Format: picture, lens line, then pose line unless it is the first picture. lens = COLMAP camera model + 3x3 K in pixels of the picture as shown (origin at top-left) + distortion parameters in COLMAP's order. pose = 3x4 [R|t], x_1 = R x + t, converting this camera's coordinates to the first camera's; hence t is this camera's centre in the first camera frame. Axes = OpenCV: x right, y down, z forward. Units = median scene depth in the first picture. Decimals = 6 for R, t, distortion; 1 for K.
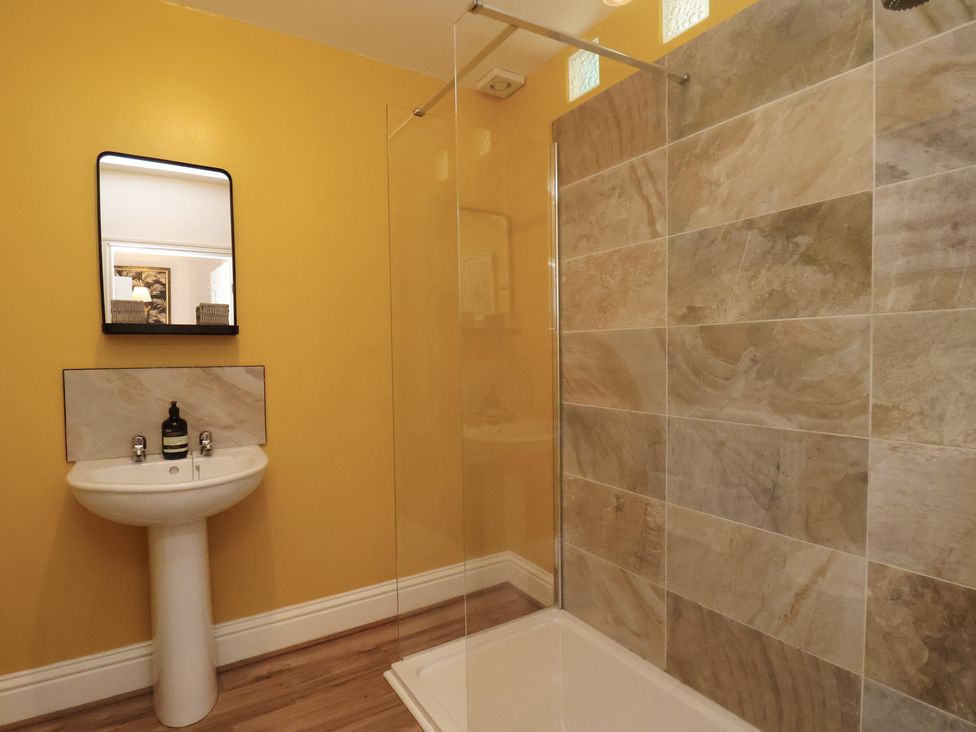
lens RADIAL K [[524.0, 0, 489.3], [0, 524.0, 368.4], [0, 0, 1]] dist [-0.016416, -0.003579]
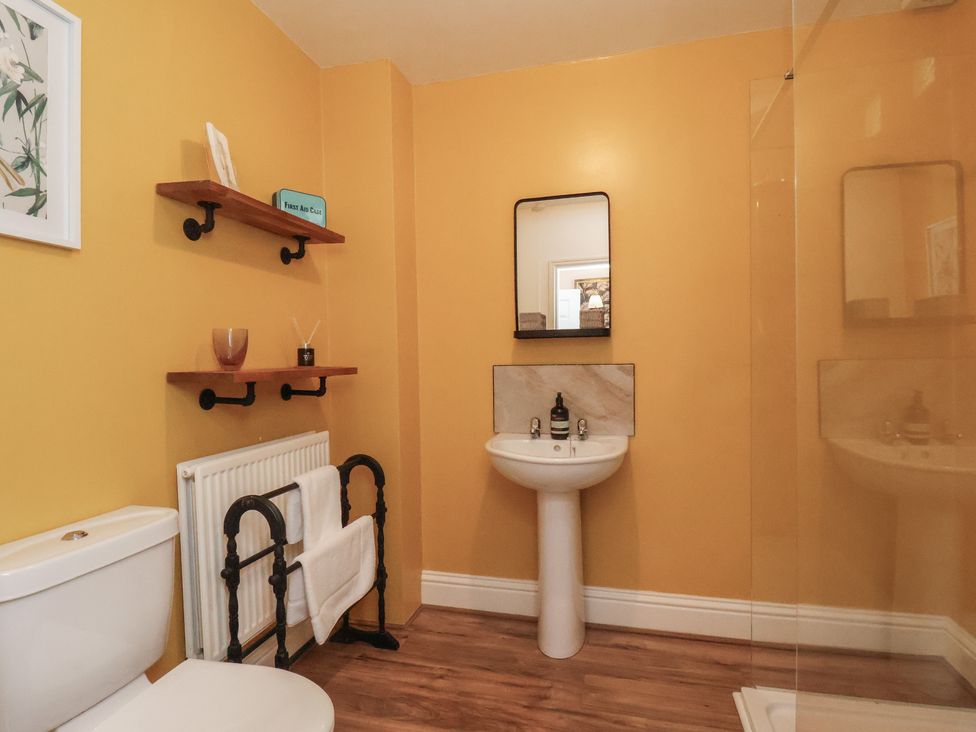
lens RADIAL K [[524.0, 0, 488.7], [0, 524.0, 365.5], [0, 0, 1]] dist [-0.016416, -0.003579]
pose [[0.676383, 0.013065, -0.736434, 0.183966], [-0.011814, 0.999906, 0.006888, -0.005951], [0.736455, 0.004041, 0.676474, 0.042740]]
